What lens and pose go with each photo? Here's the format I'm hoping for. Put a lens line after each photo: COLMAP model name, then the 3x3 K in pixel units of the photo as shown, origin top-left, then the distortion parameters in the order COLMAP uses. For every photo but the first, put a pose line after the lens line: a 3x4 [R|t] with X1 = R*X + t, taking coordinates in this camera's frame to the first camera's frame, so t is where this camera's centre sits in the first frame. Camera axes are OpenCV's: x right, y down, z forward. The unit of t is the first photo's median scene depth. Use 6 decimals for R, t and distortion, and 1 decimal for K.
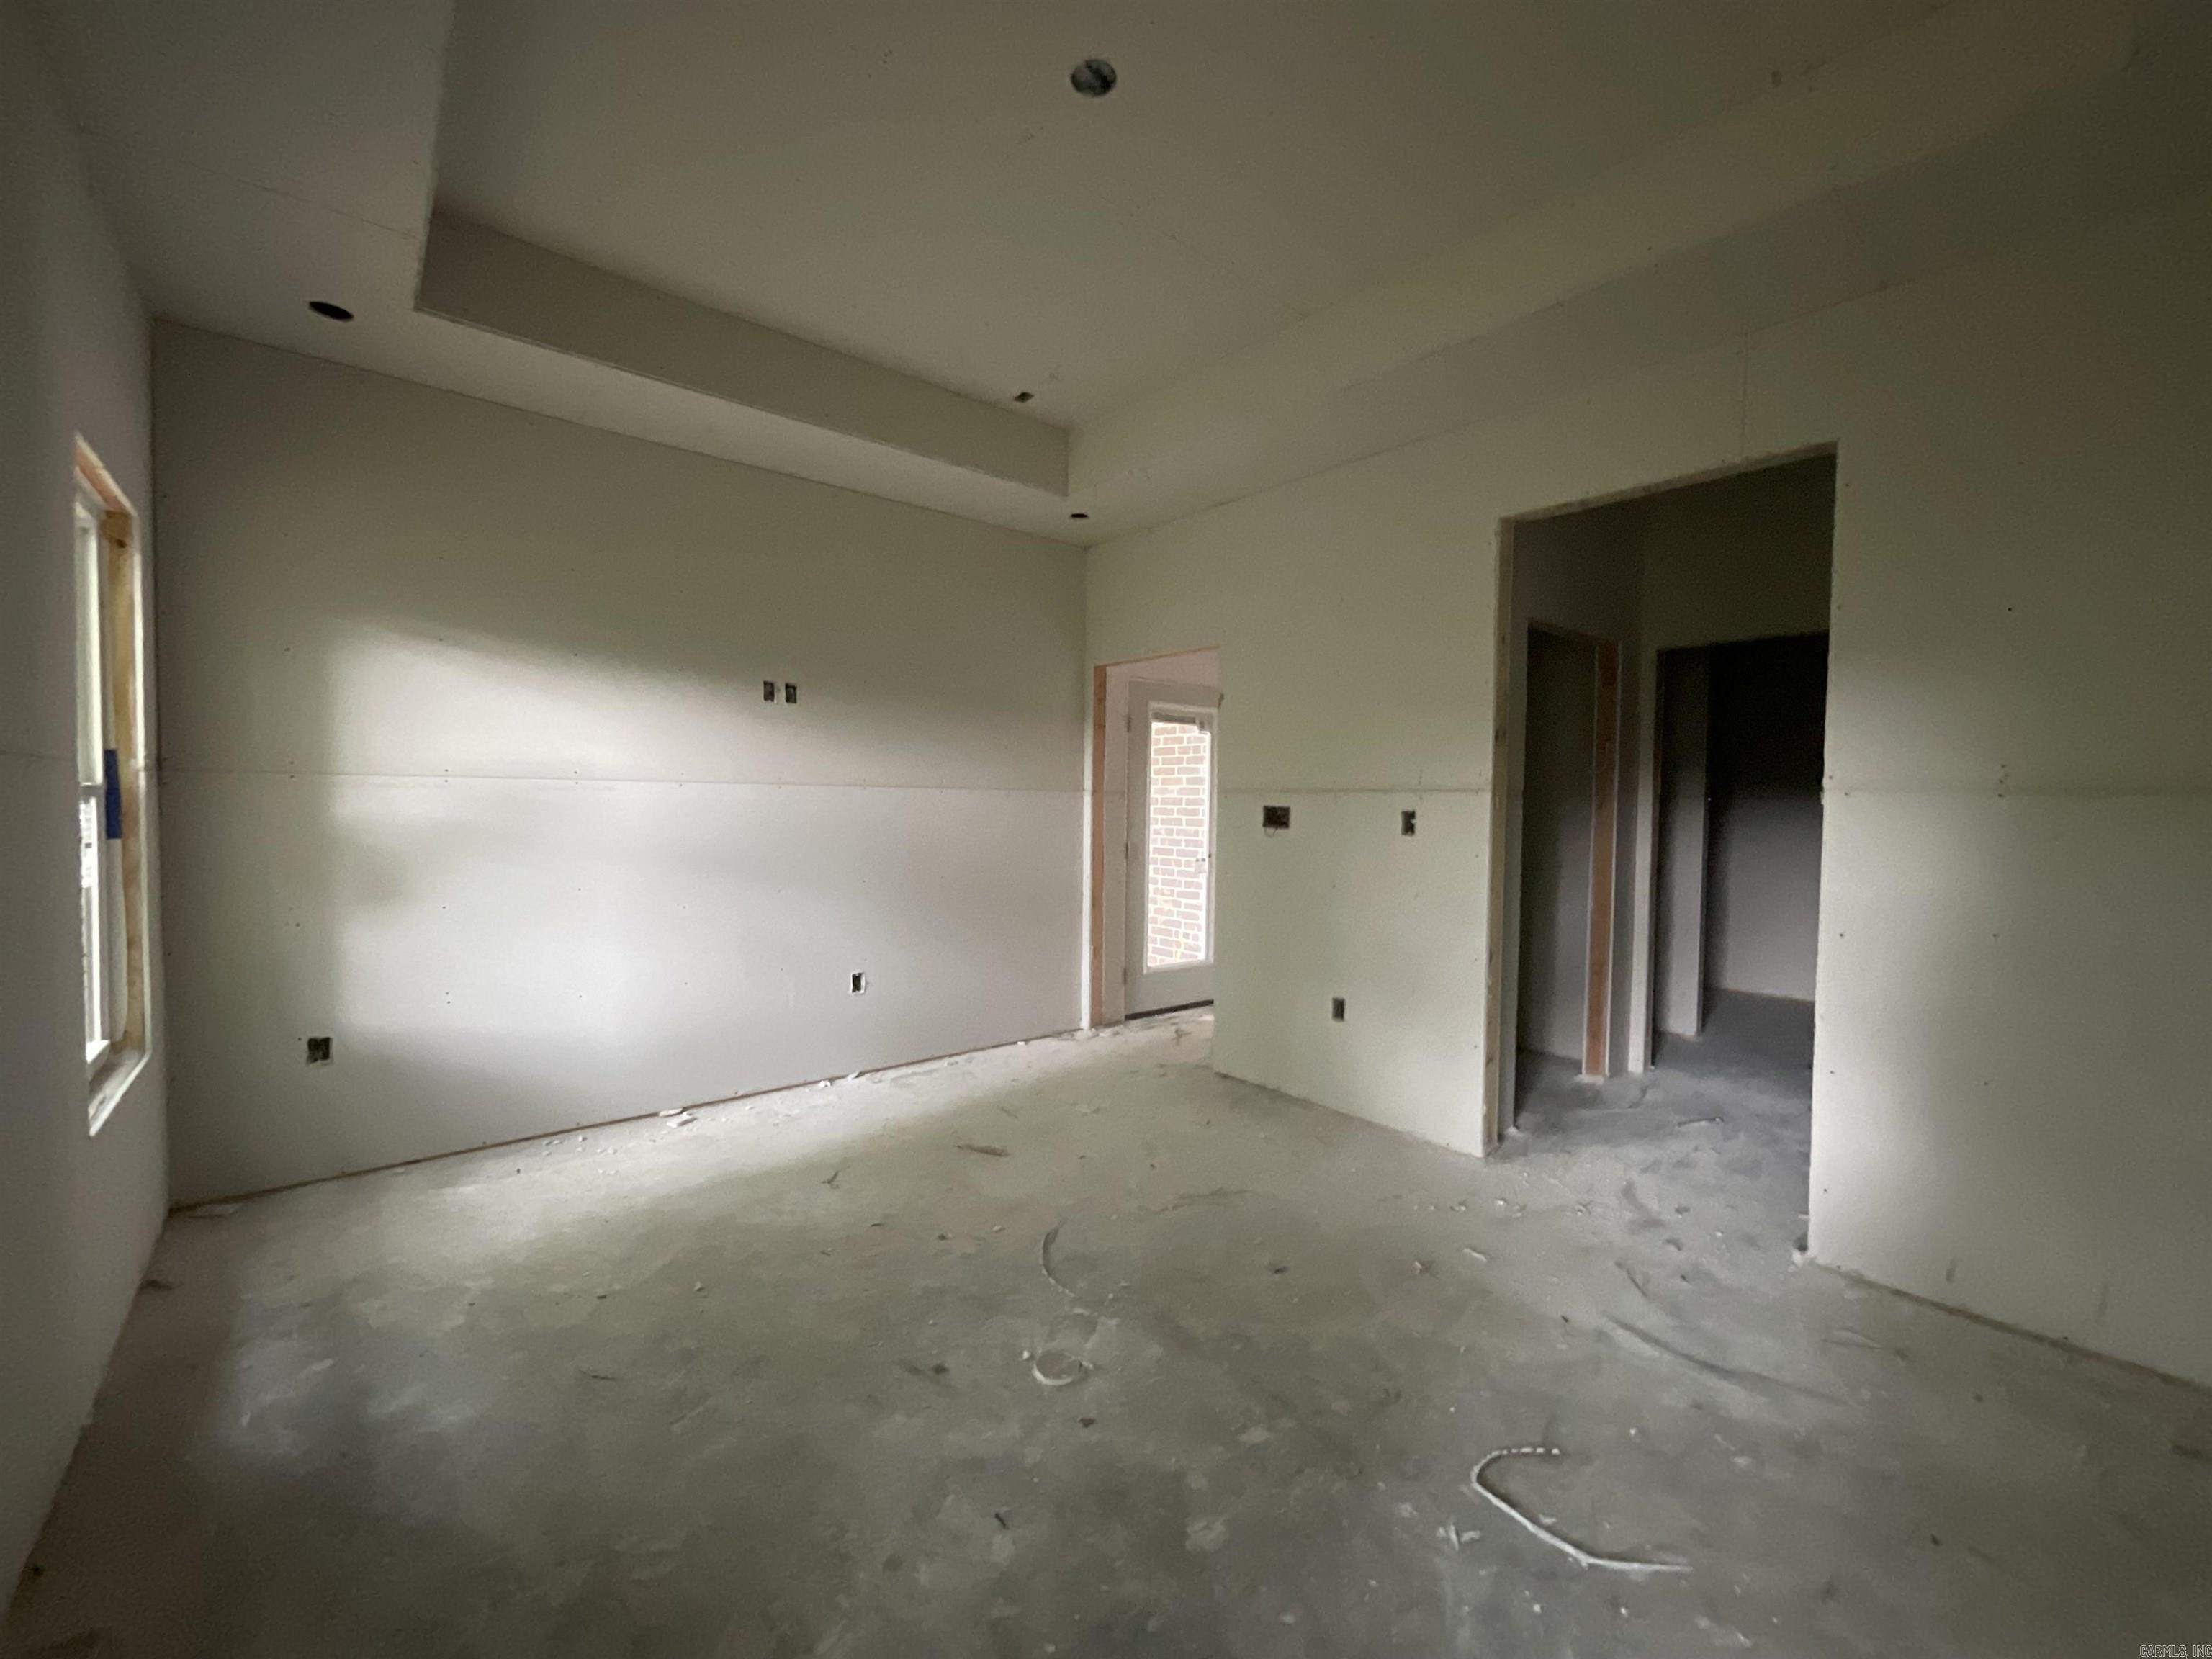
lens RADIAL K [[898.0, 0, 1121.1], [0, 898.0, 830.2], [0, 0, 1]] dist [-0.000898, -0.000128]
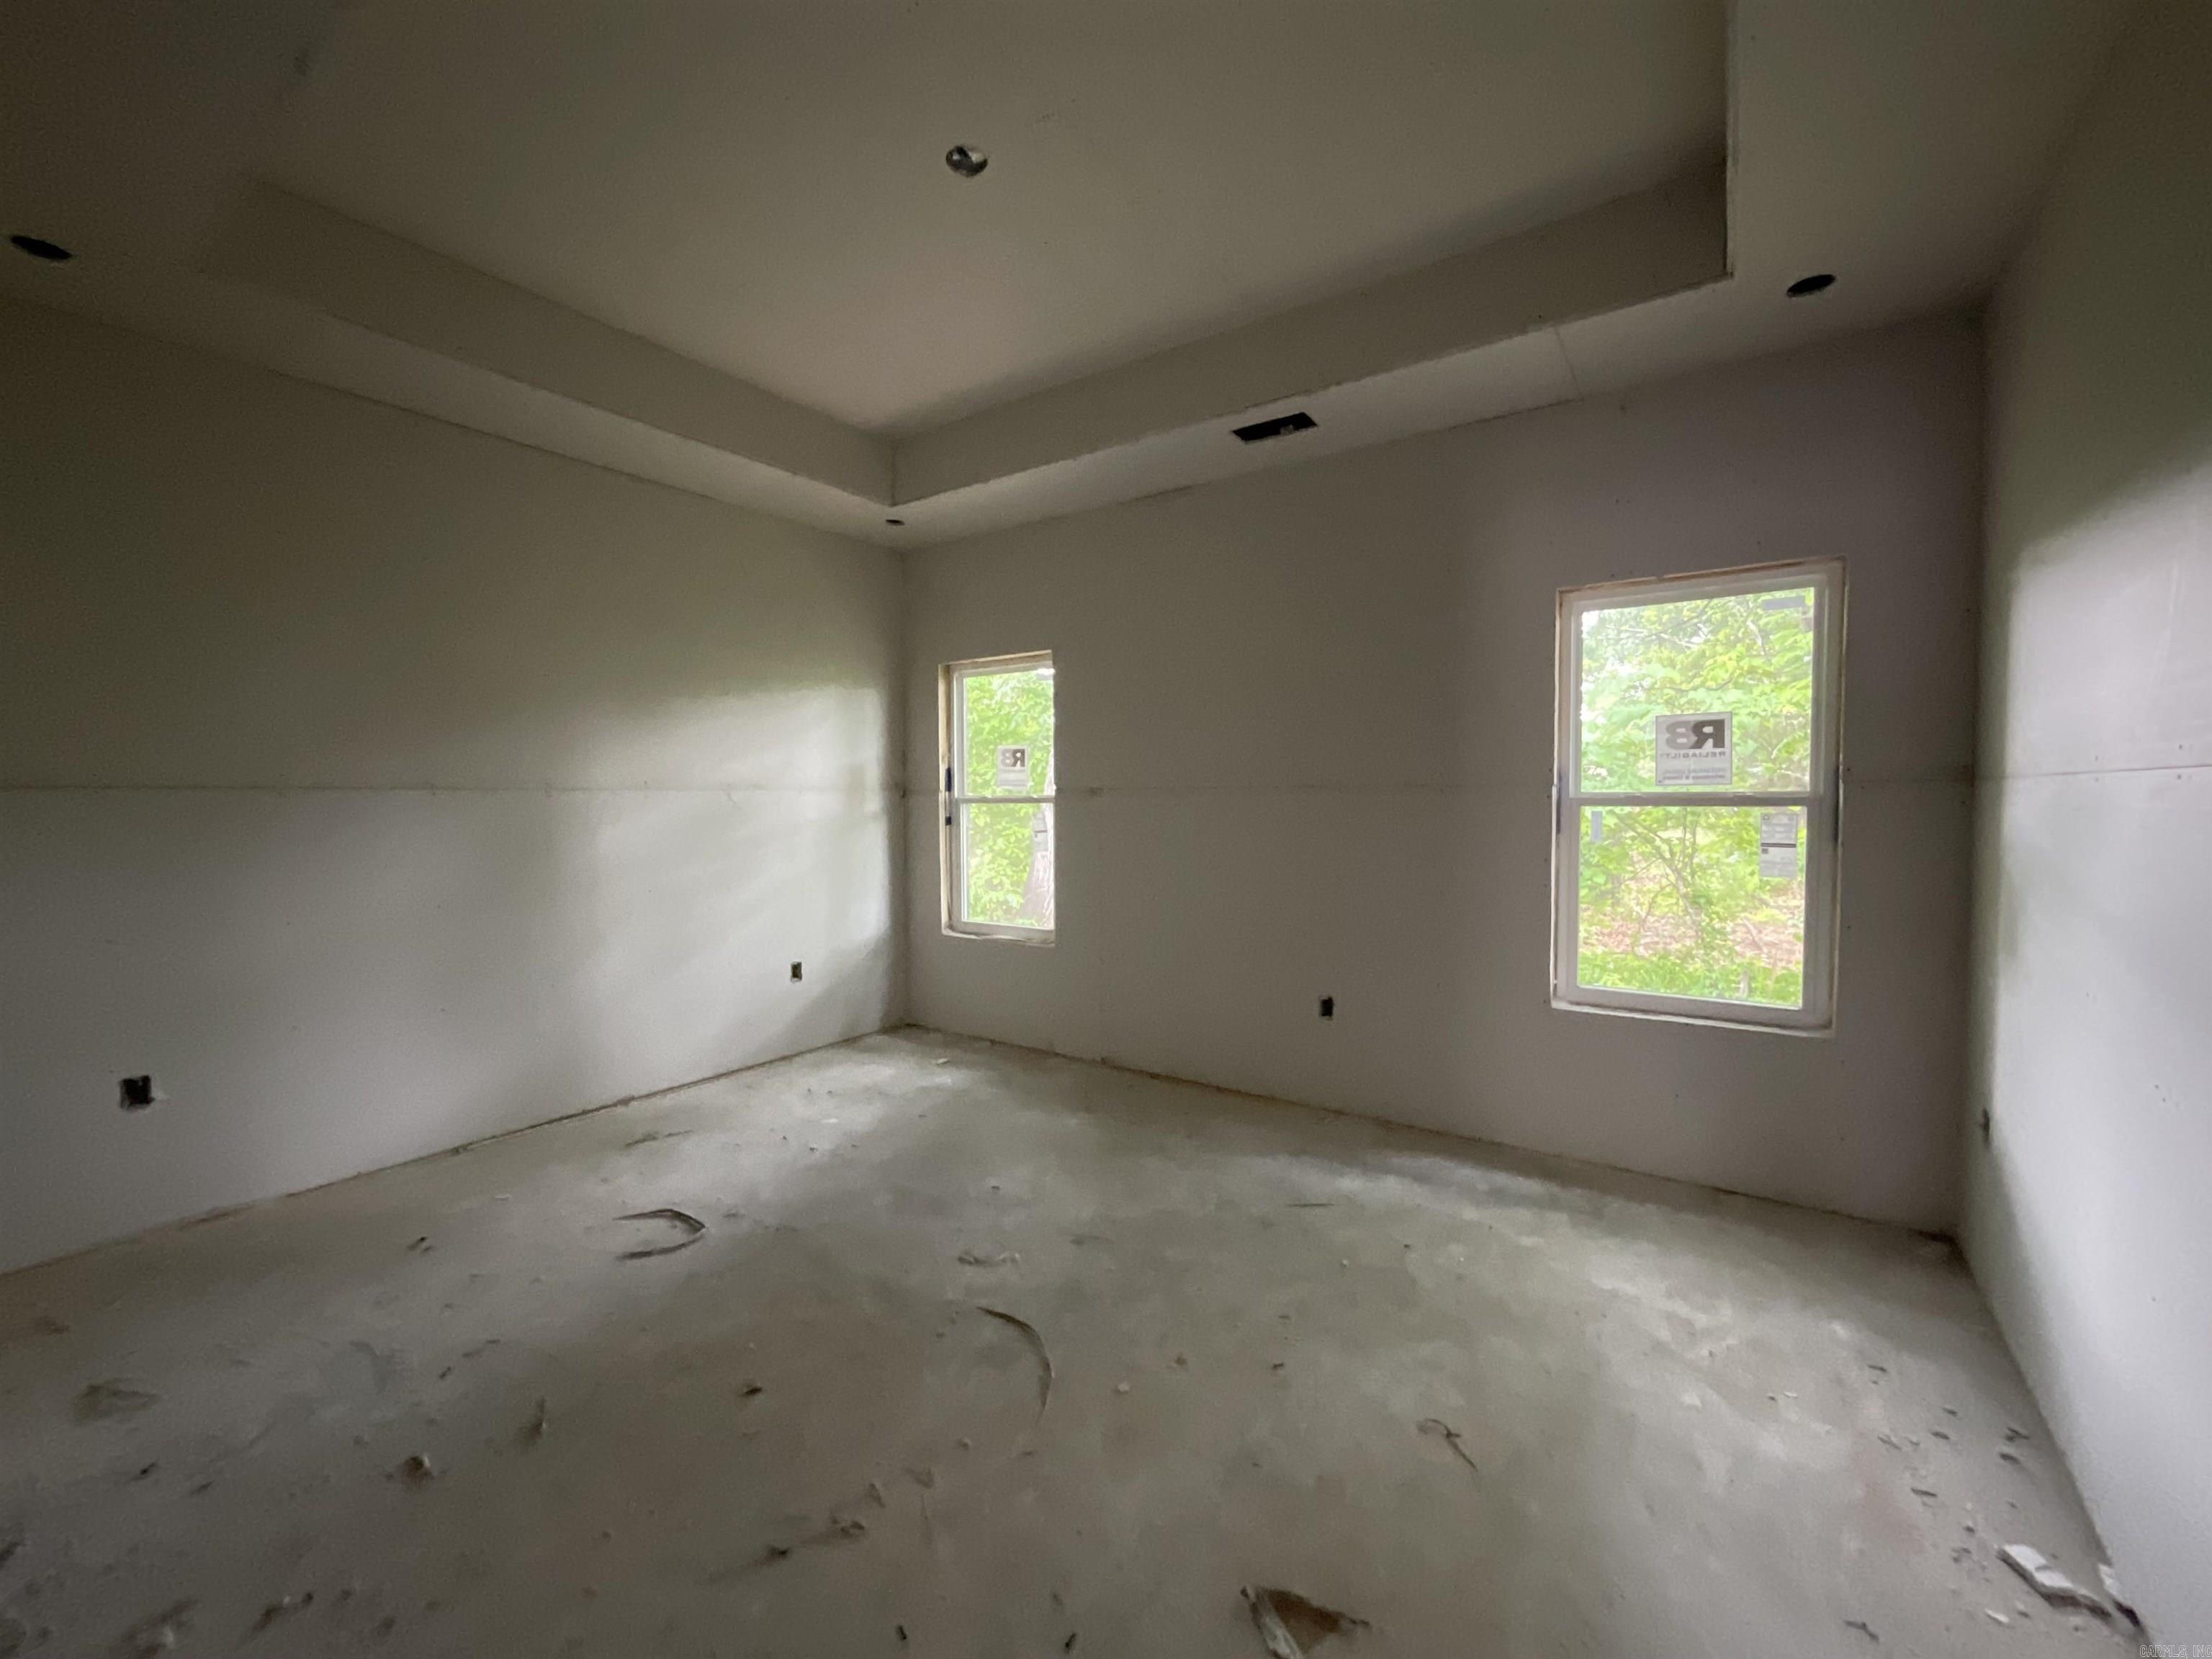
lens RADIAL K [[898.0, 0, 1121.1], [0, 898.0, 830.2], [0, 0, 1]] dist [-0.000898, -0.000128]
pose [[-0.969001, 0.006393, -0.246974, 0.051474], [-0.010588, 0.997672, 0.067369, -0.077296], [0.246830, 0.067896, -0.966677, 1.923380]]
